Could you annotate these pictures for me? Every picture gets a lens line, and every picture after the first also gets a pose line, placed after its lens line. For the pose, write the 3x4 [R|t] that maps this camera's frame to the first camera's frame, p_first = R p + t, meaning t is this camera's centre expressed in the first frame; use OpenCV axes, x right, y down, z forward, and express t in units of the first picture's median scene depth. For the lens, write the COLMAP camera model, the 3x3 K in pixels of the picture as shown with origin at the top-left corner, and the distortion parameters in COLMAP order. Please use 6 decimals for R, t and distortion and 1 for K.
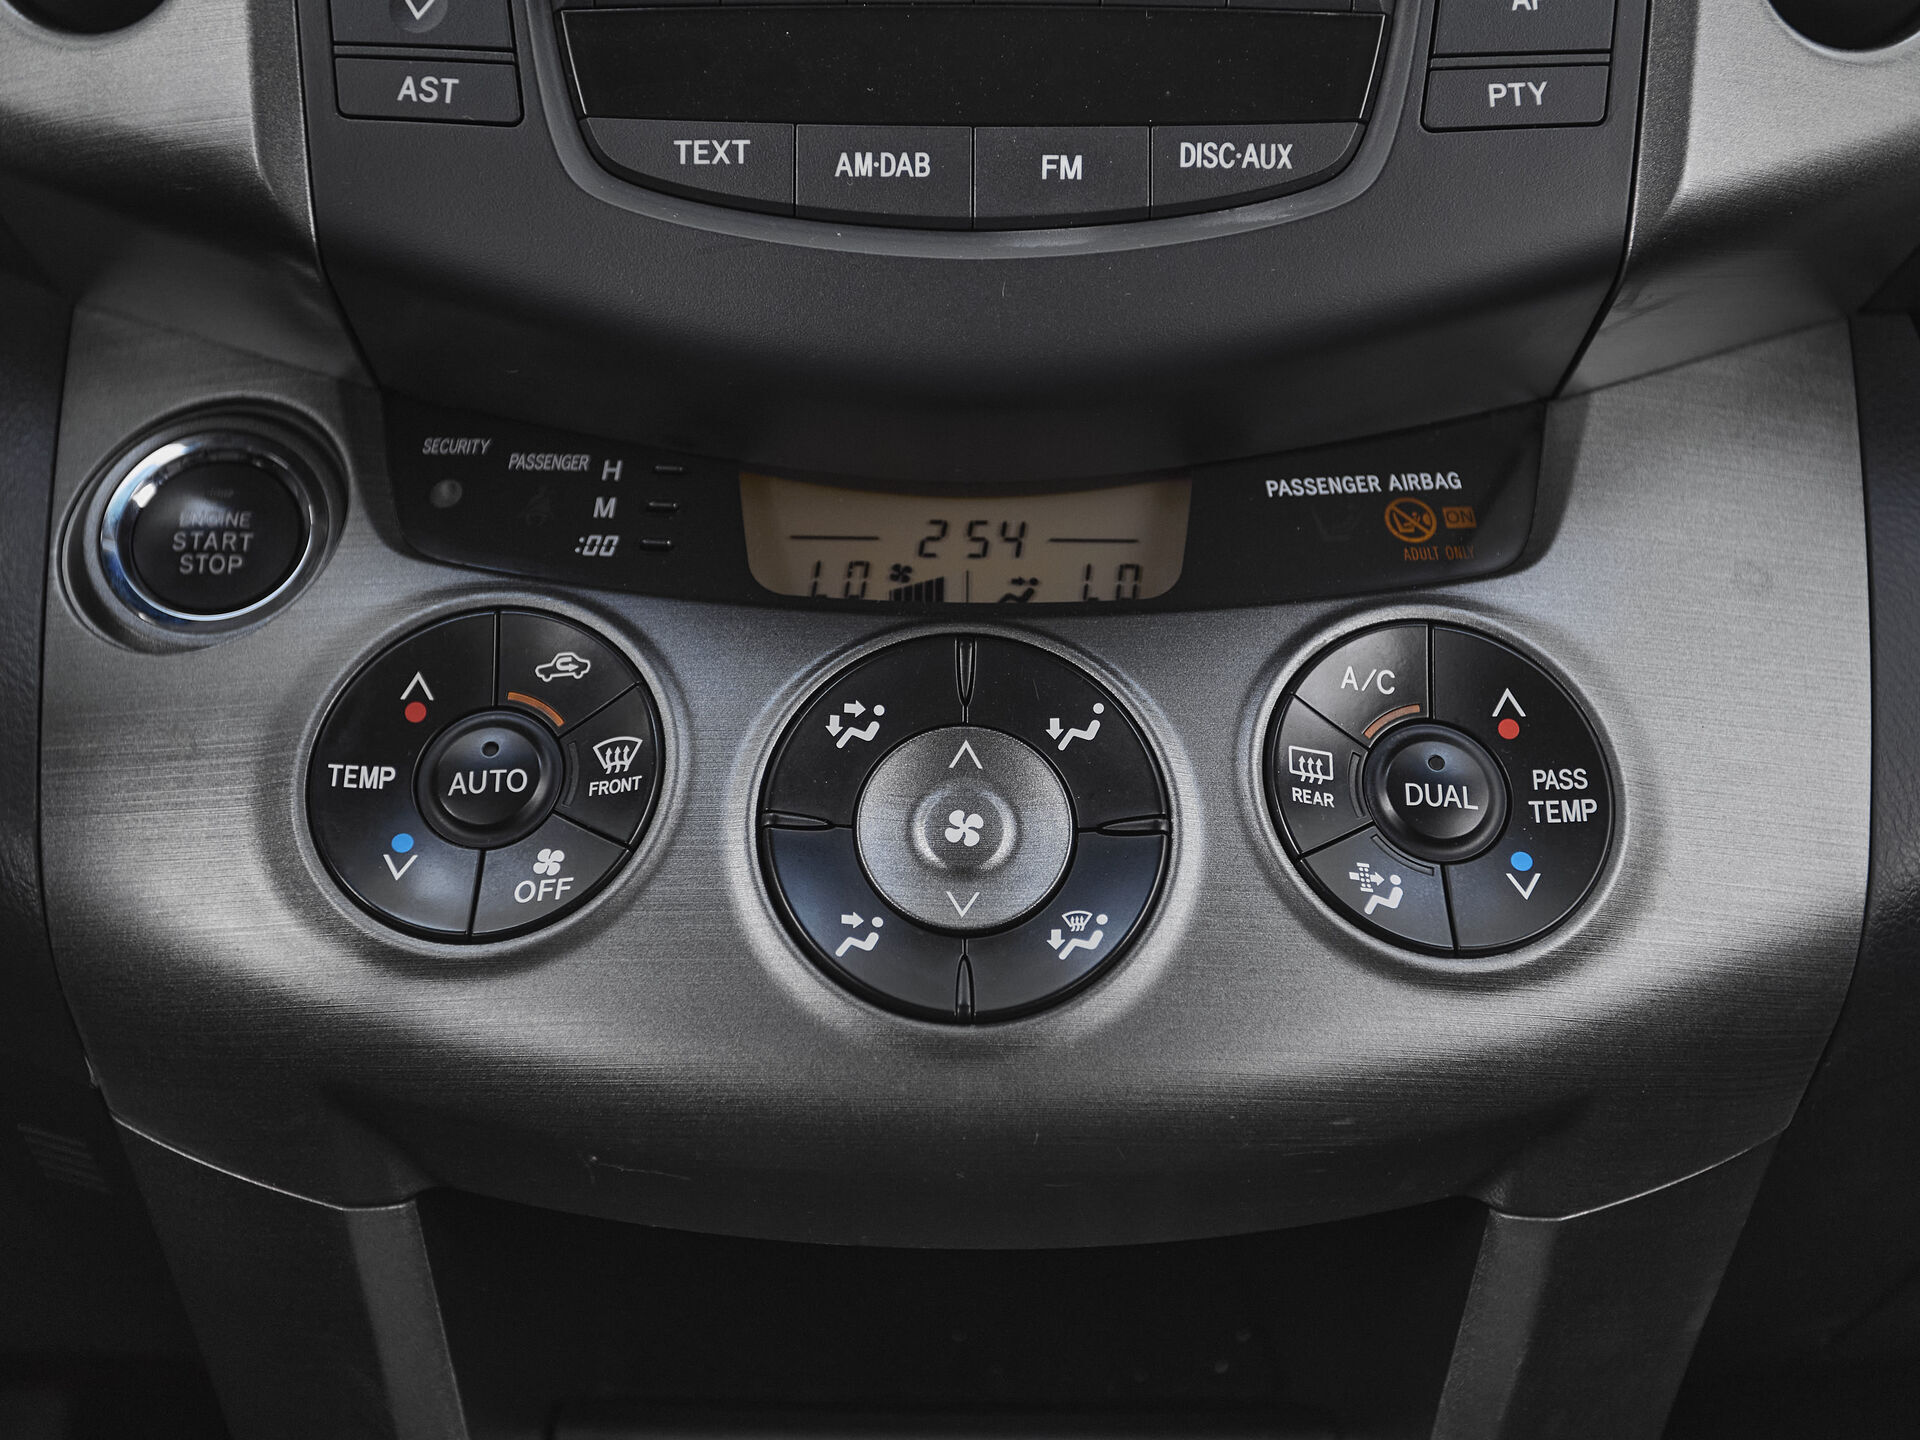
lens RADIAL K [[2873.4, 0, 950.0], [0, 2873.4, 656.2], [0, 0, 1]] dist [0.052486, 0.000000]
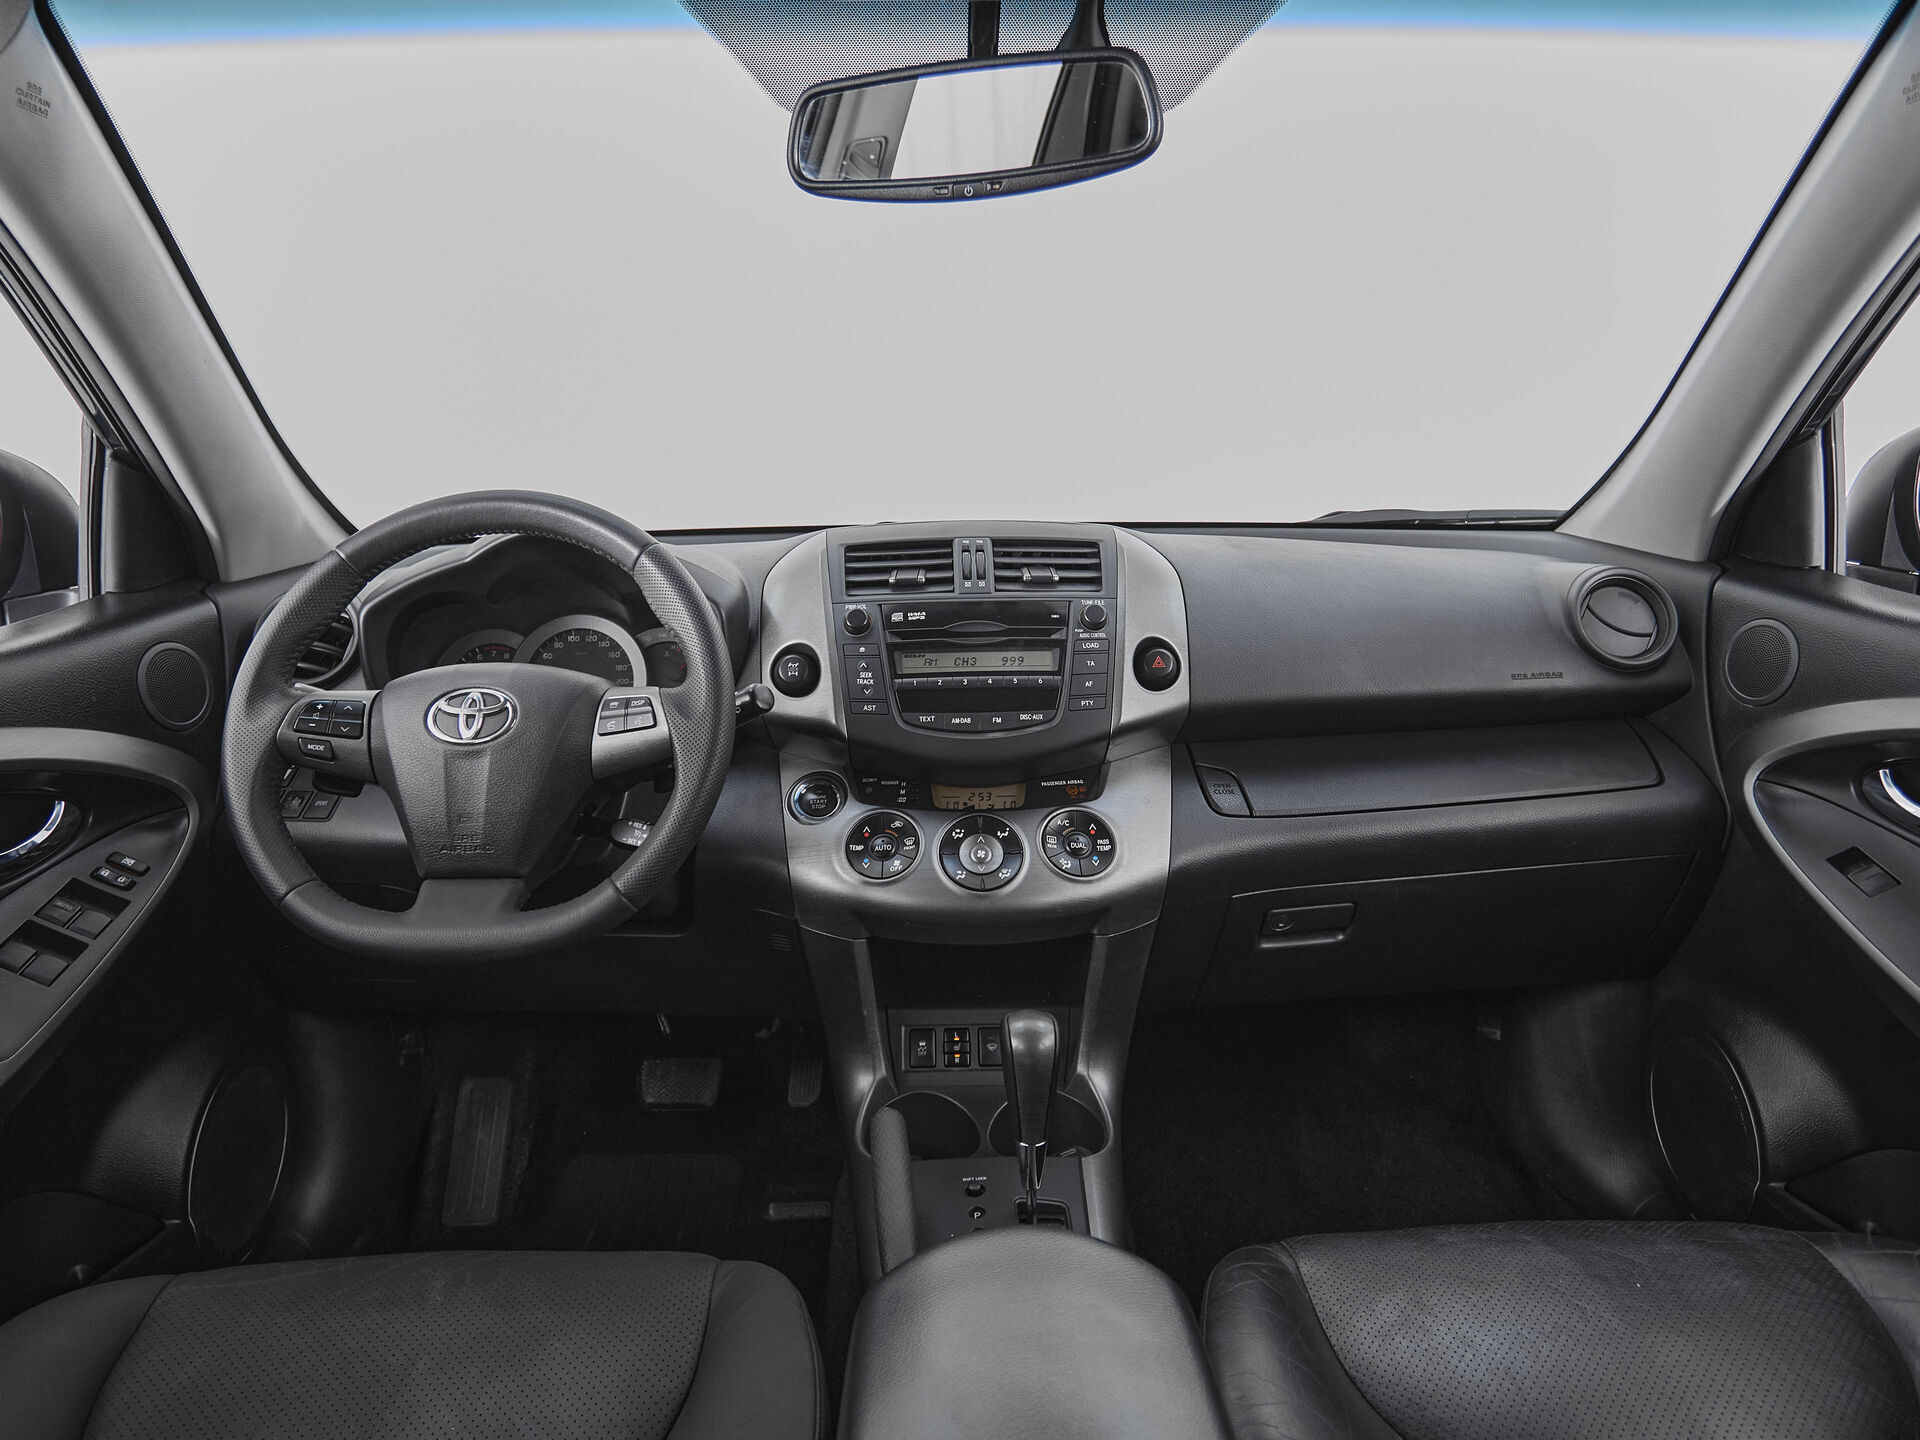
lens RADIAL K [[1248.7, 0, 959.7], [0, 1248.7, 715.2], [0, 0, 1]] dist [-0.003977, -0.000639]
pose [[0.999597, -0.024764, 0.013888, -0.052802], [0.026481, 0.989597, -0.141409, 0.120350], [-0.010241, 0.141720, 0.989854, -1.087924]]
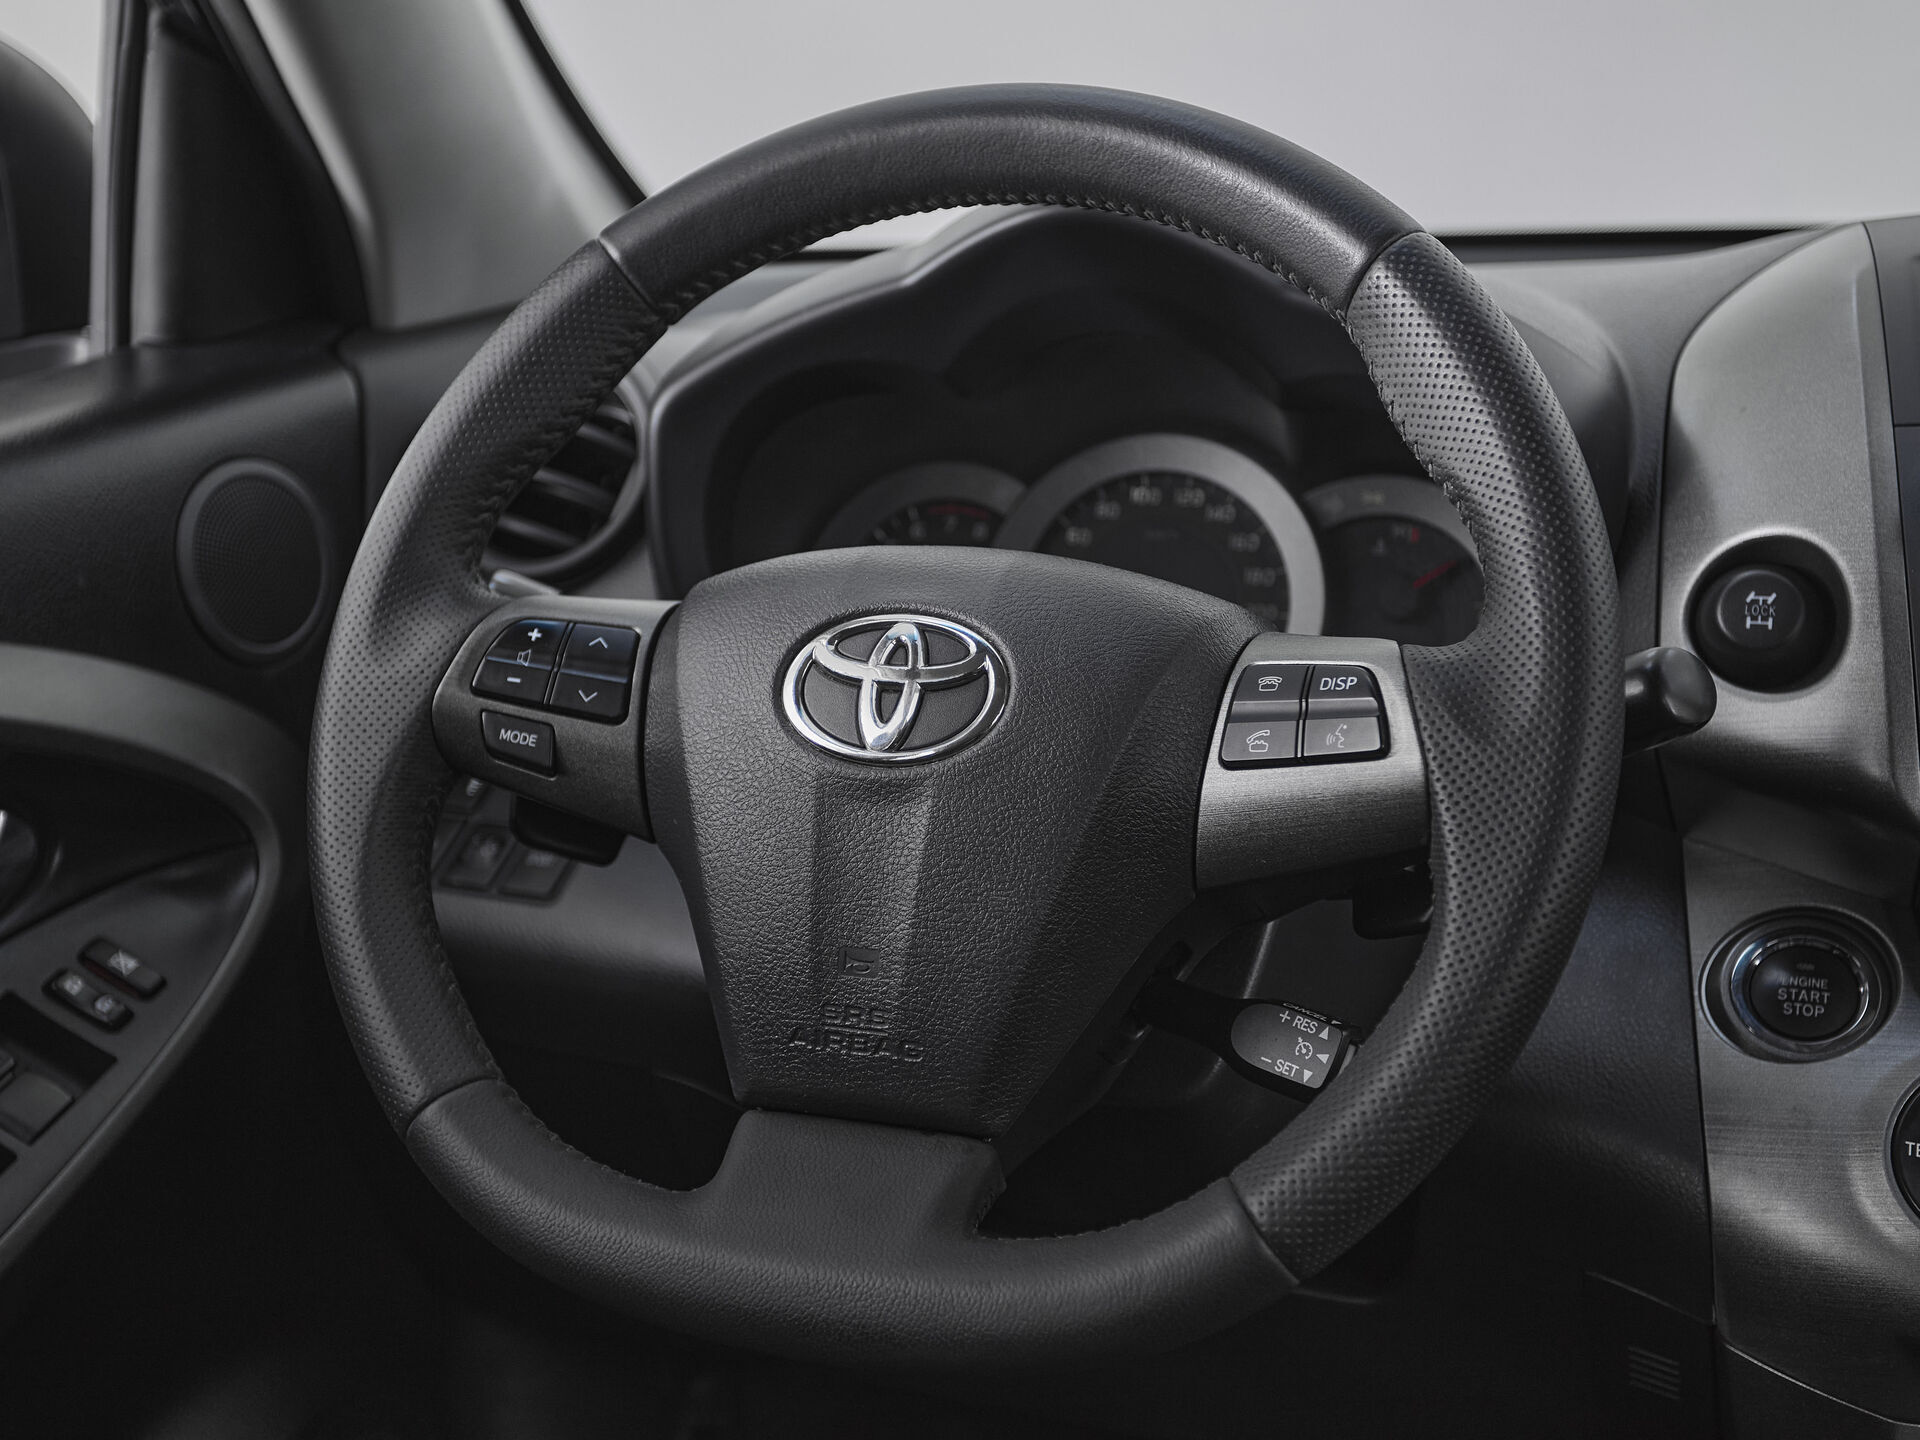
lens RADIAL K [[2572.8, 0, 882.5], [0, 2572.8, 728.7], [0, 0, 1]] dist [0.032177, 0.000000]
pose [[0.935923, 0.053078, -0.348182, -0.254296], [-0.096939, 0.989218, -0.109773, 0.022755], [0.338601, 0.136491, 0.930978, -0.583670]]
